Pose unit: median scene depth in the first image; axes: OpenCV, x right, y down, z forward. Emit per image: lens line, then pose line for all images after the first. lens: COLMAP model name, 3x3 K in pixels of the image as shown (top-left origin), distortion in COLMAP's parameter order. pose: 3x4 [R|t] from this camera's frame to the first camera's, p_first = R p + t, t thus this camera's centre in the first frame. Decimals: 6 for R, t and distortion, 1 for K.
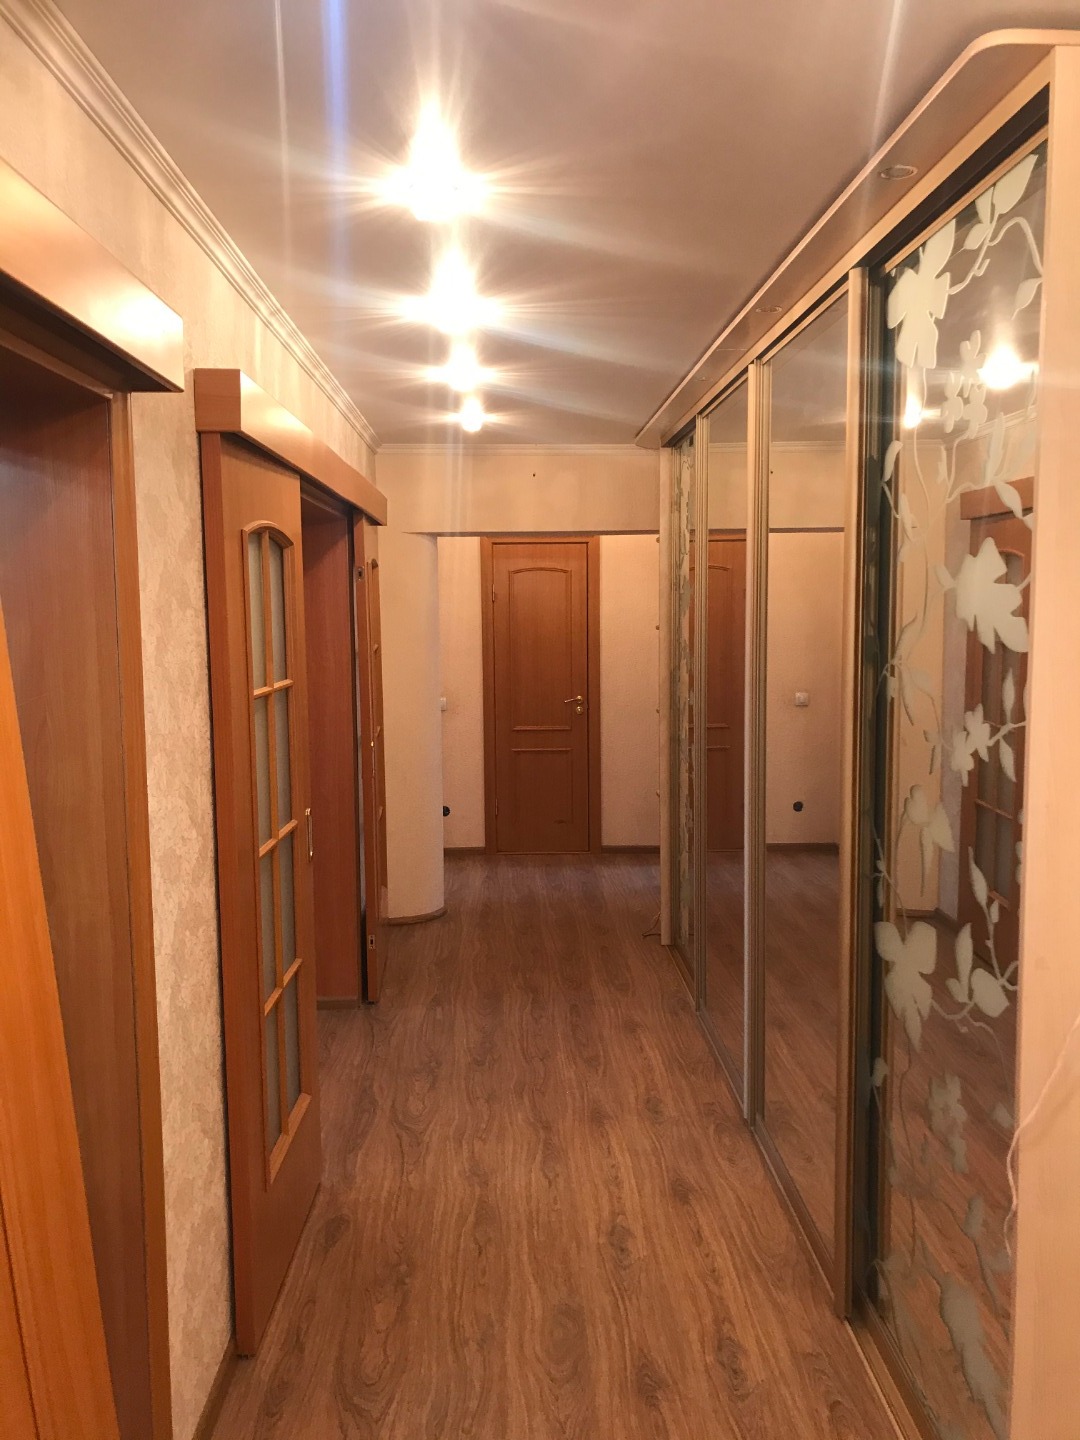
lens RADIAL K [[1160.6, 0, 536.6], [0, 1160.6, 720.7], [0, 0, 1]] dist [0.013631, 0.001111]
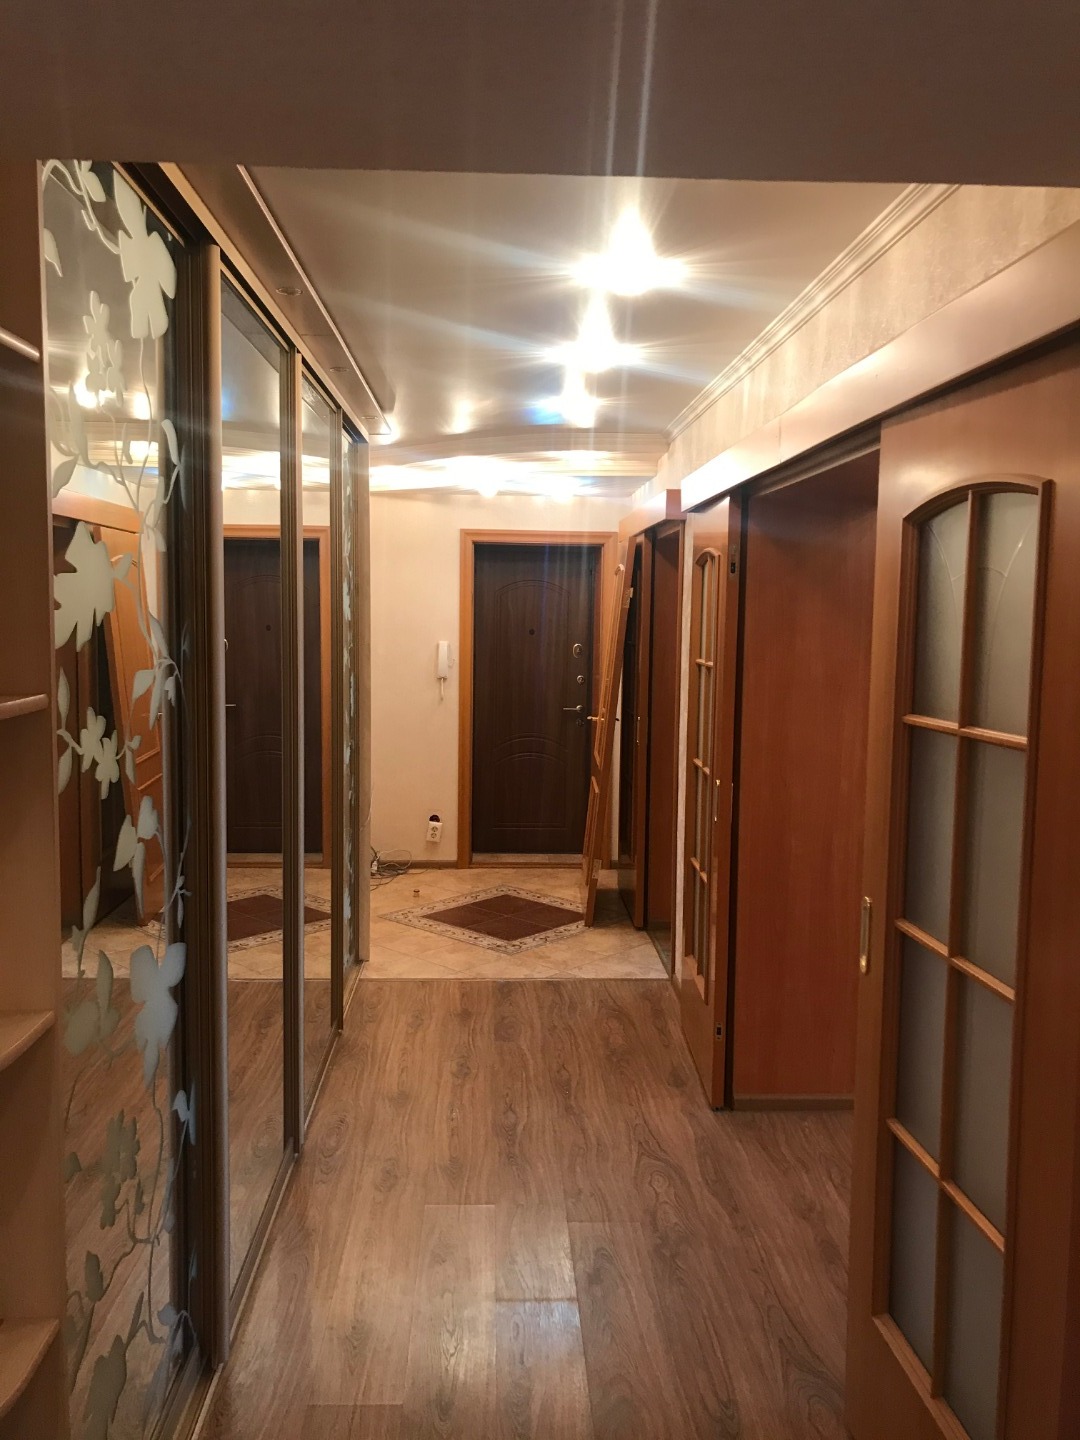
lens RADIAL K [[1160.6, 0, 537.1], [0, 1160.6, 715.4], [0, 0, 1]] dist [0.013631, 0.001111]
pose [[-0.999895, -0.010431, -0.010038, 0.001531], [-0.012211, 0.980159, 0.197835, -0.222960], [0.007775, 0.197937, -0.980184, 2.173546]]
